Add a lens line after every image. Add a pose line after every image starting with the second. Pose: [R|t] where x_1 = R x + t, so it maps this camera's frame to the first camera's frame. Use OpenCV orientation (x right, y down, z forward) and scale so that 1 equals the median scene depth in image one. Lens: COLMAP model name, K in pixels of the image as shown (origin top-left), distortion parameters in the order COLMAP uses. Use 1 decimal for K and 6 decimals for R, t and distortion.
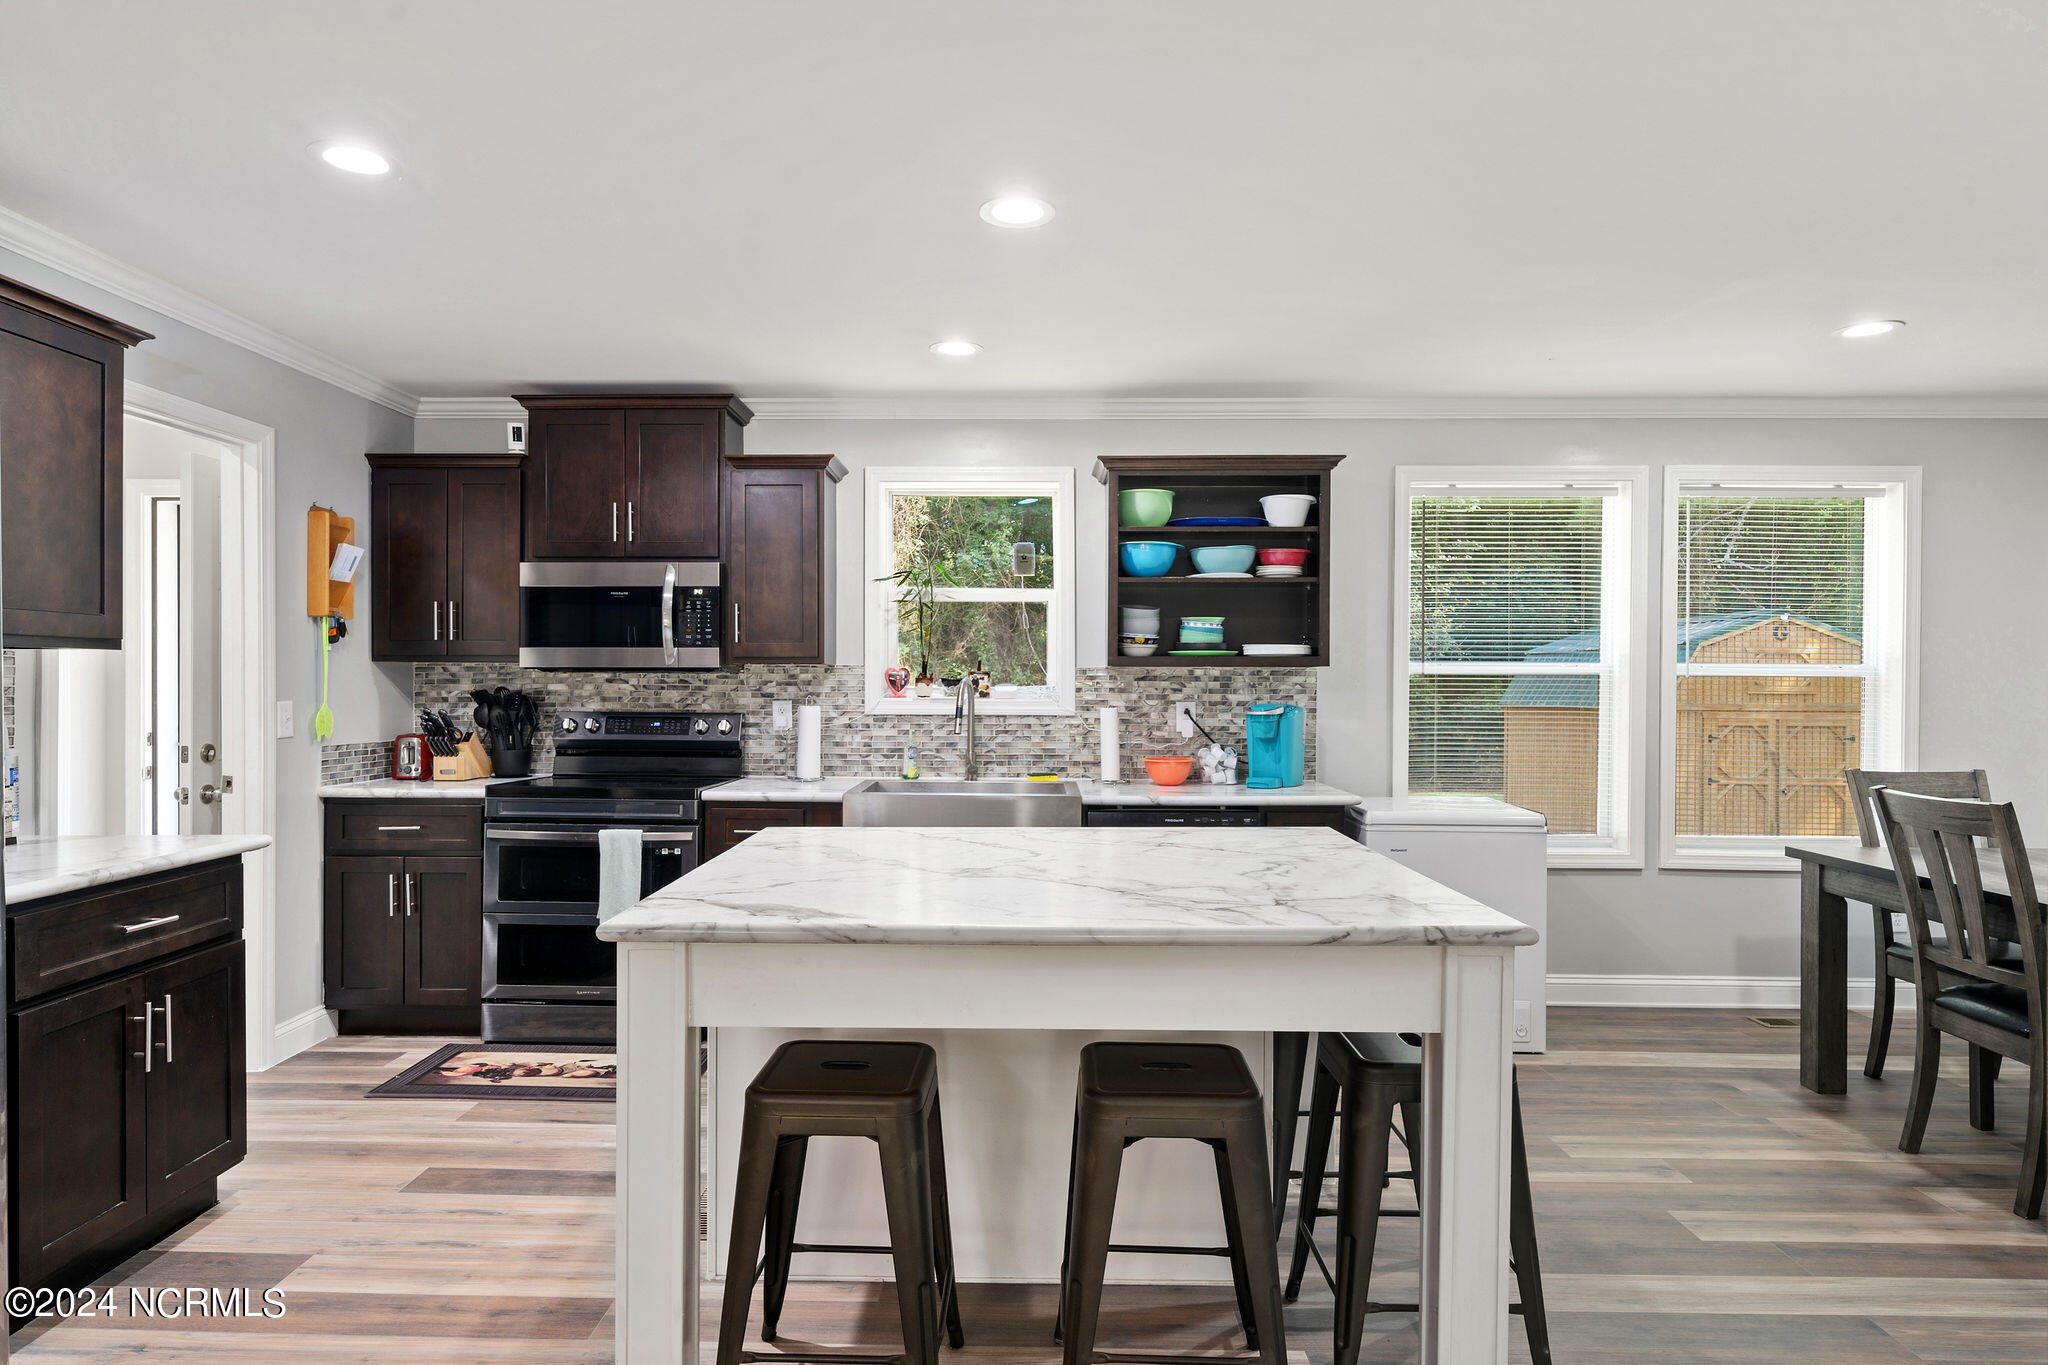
lens RADIAL K [[1161.6, 0, 1012.7], [0, 1161.6, 689.1], [0, 0, 1]] dist [0.003366, 0.003470]
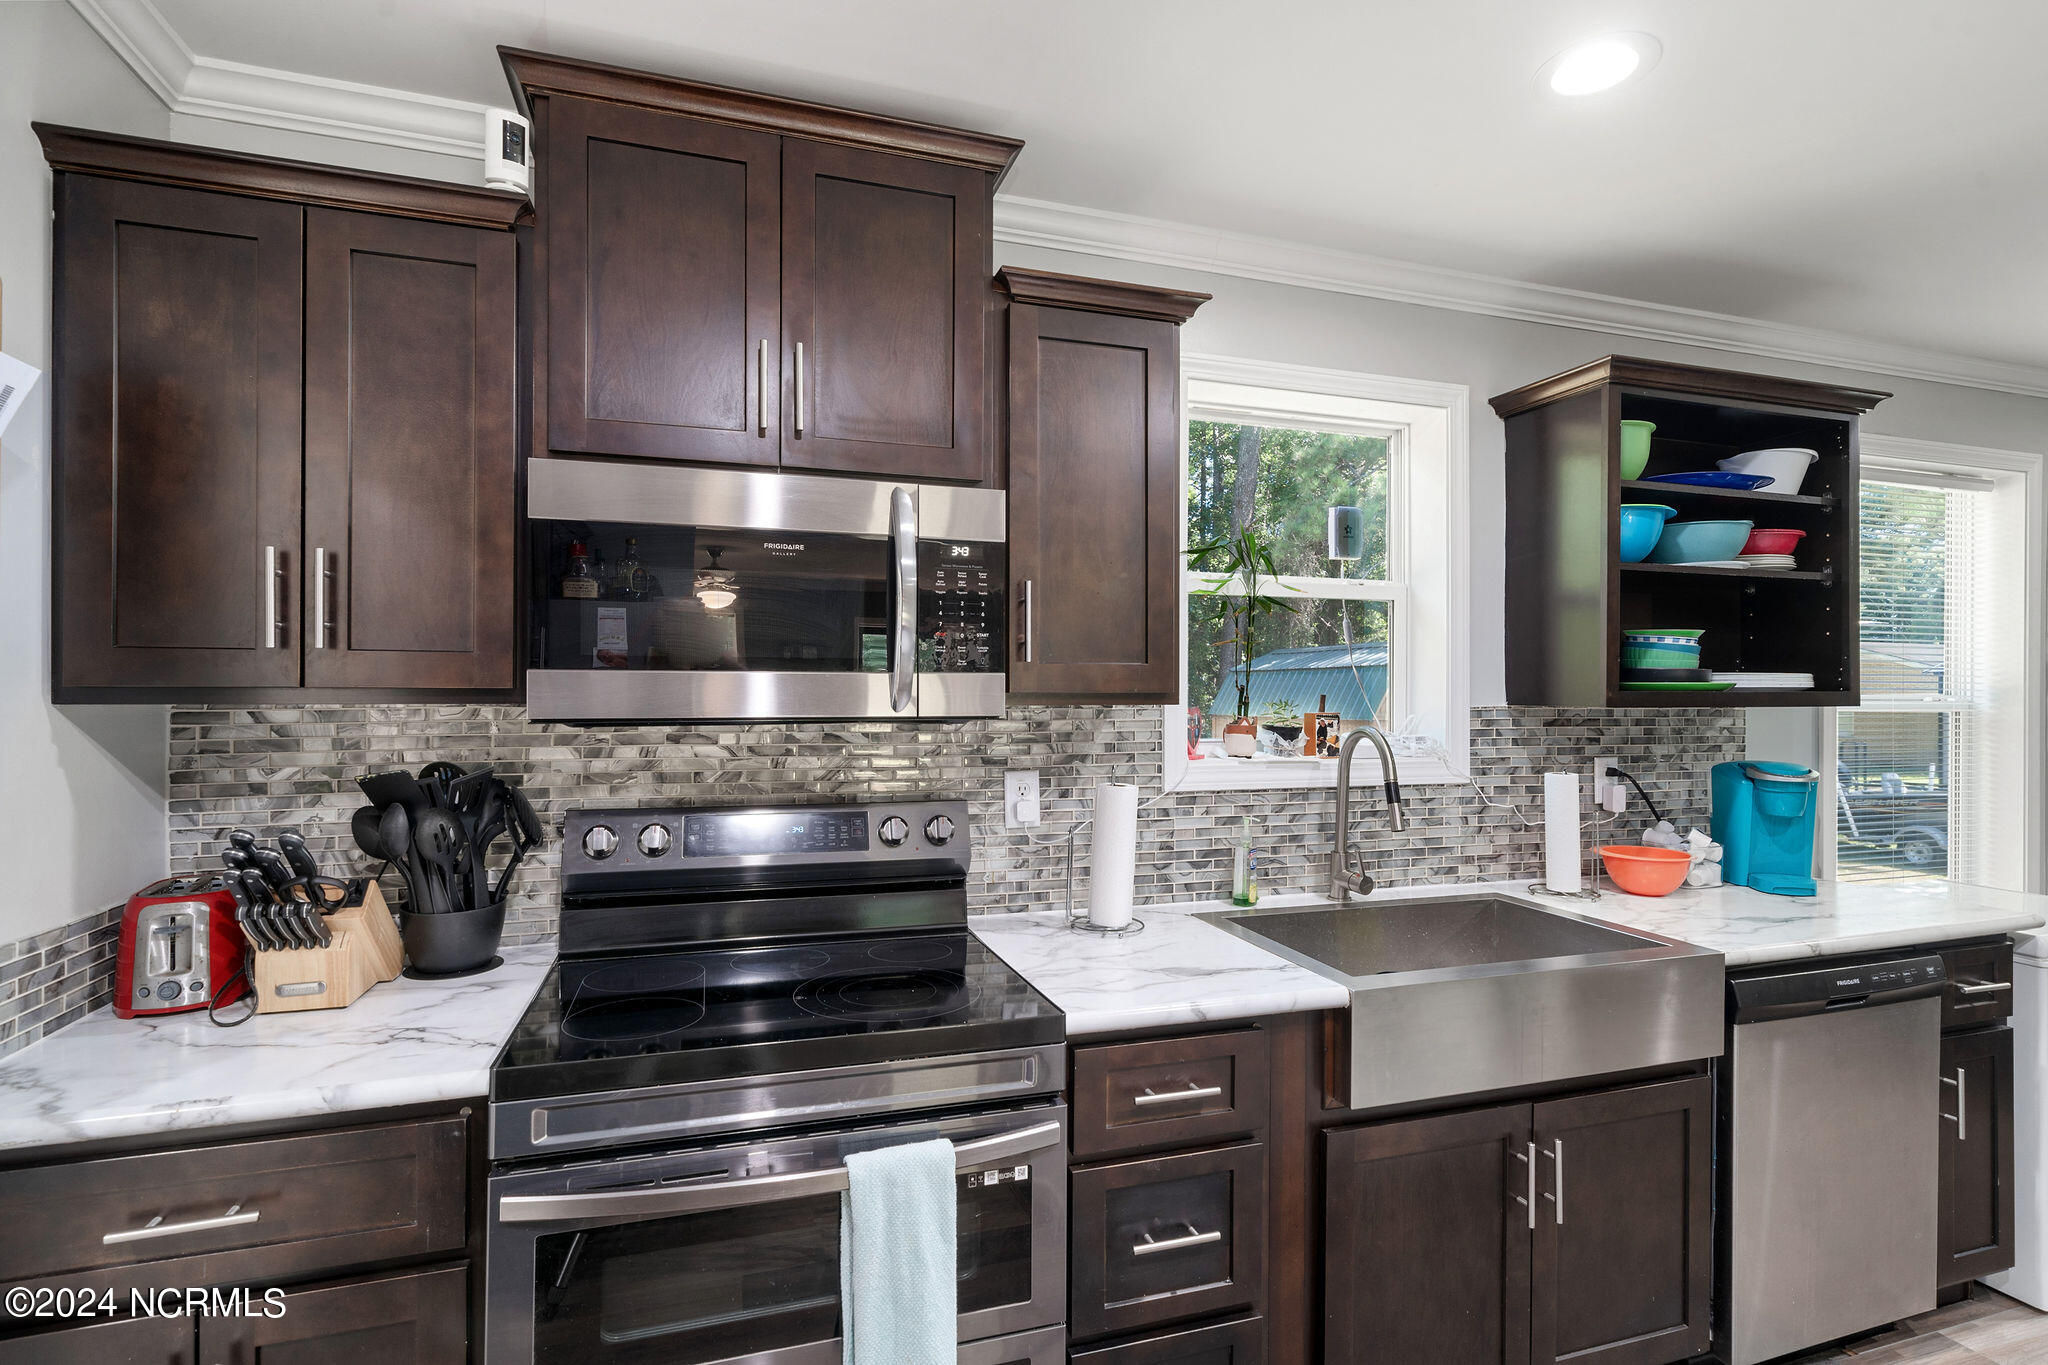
lens RADIAL K [[974.8, 0, 1026.0], [0, 974.8, 691.3], [0, 0, 1]] dist [0.003278, 0.000161]
pose [[0.946447, -0.000213, 0.322859, -0.355936], [0.002557, 0.999973, -0.006835, -0.024743], [-0.322849, 0.007295, 0.946422, 0.602876]]
